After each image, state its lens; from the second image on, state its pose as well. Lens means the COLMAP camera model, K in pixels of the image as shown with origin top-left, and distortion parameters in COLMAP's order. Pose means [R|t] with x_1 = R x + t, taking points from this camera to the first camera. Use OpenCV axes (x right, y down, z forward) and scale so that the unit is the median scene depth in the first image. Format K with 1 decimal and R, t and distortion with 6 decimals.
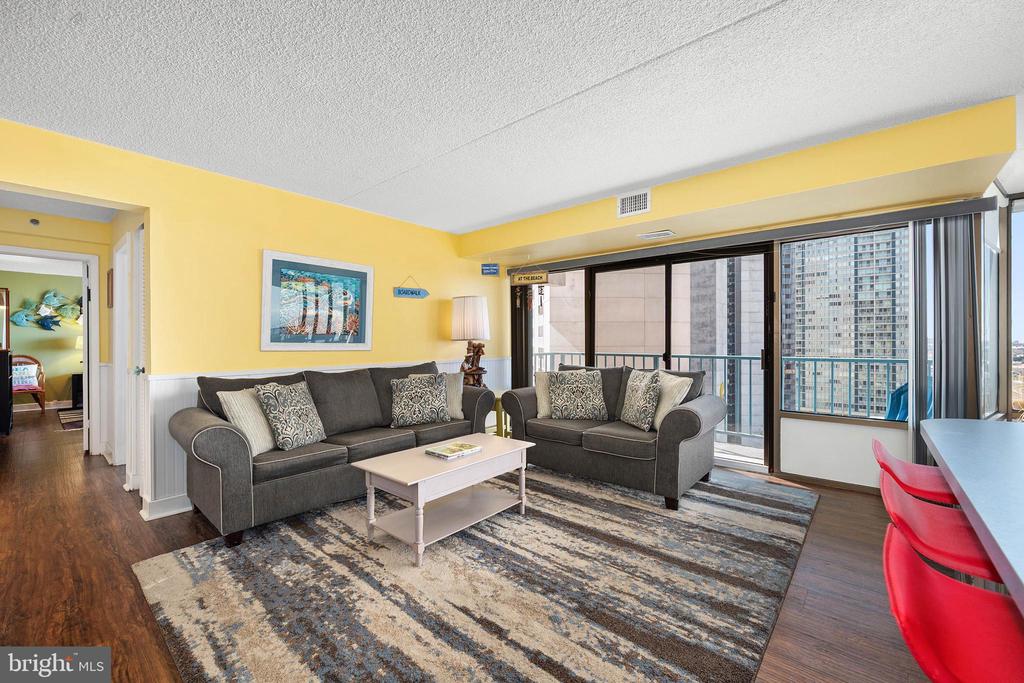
lens RADIAL K [[417.6, 0, 512.8], [0, 417.6, 340.5], [0, 0, 1]] dist [-0.002294, -0.000702]
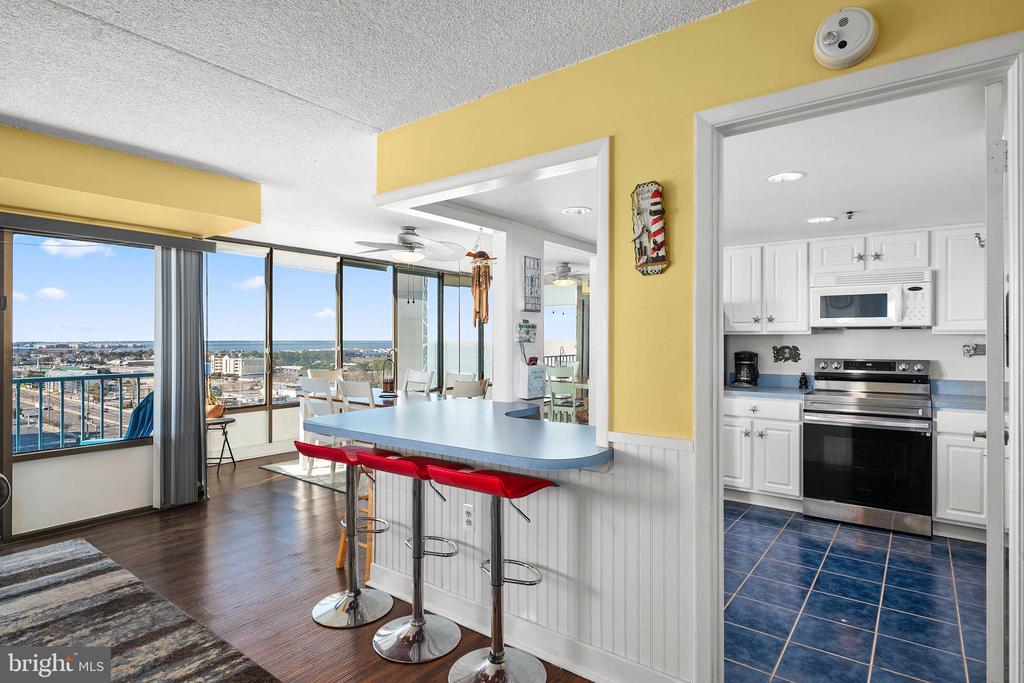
lens RADIAL K [[536.2, 0, 512.0], [0, 536.2, 341.5], [0, 0, 1]] dist [-0.001084, 0.000142]
pose [[-0.057548, -0.000843, 0.998342, -0.381320], [-0.001743, 0.999998, 0.000744, -0.038617], [-0.998341, -0.001697, -0.057550, 0.158726]]
